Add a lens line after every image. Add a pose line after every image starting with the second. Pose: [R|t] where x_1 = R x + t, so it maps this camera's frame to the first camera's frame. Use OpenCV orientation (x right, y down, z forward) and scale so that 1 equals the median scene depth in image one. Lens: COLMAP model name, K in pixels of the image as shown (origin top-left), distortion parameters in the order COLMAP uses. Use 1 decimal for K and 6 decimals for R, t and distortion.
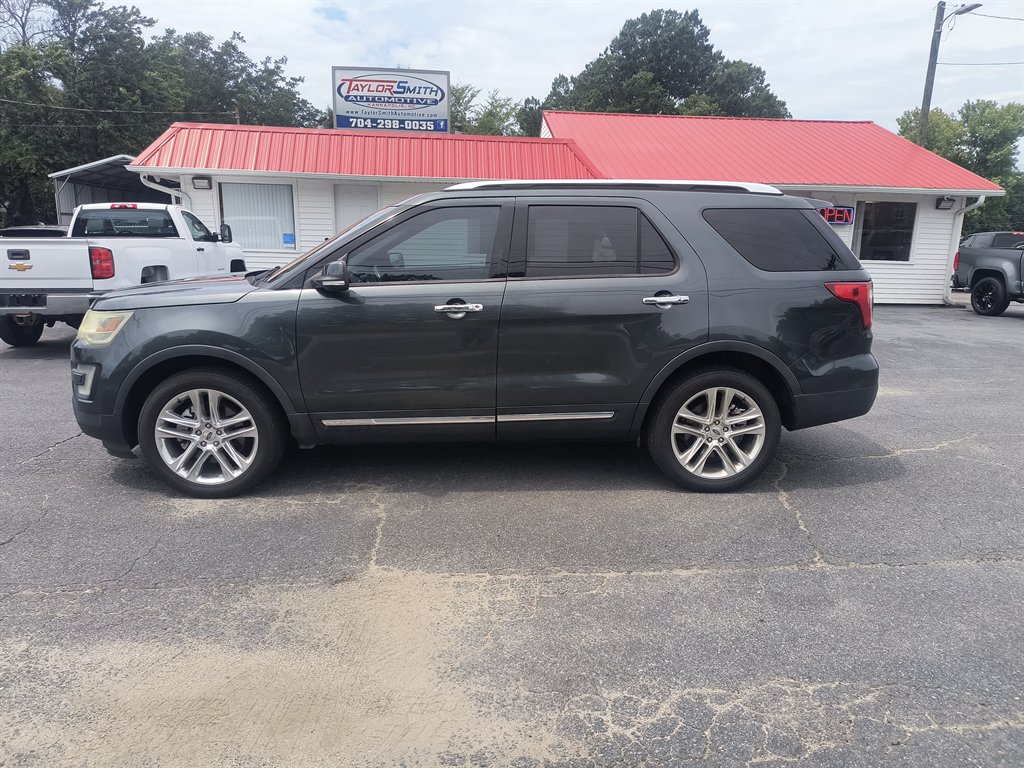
lens RADIAL K [[692.2, 0, 521.5], [0, 692.2, 405.6], [0, 0, 1]] dist [0.051020, -0.046609]
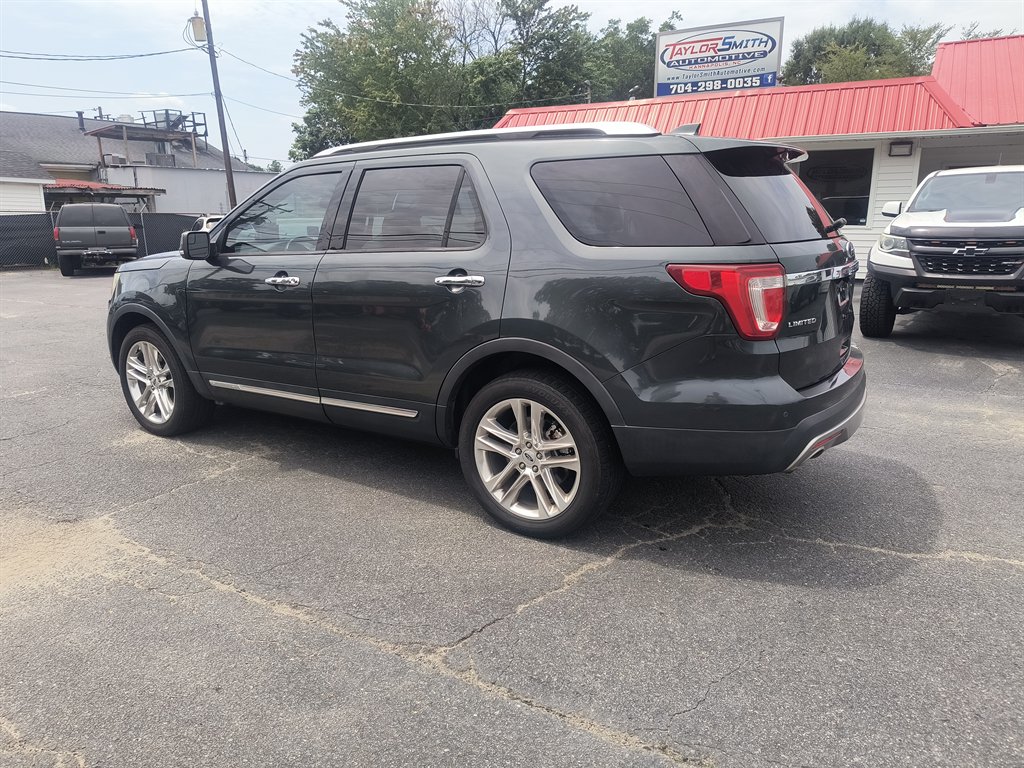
lens RADIAL K [[714.7, 0, 512.0], [0, 714.7, 384.0], [0, 0, 1]] dist [0.006495, -0.001213]
pose [[0.808236, 0.119475, -0.576611, 0.192320], [-0.119330, 0.992116, 0.038303, -0.018711], [0.576641, 0.037850, 0.816121, 0.096028]]
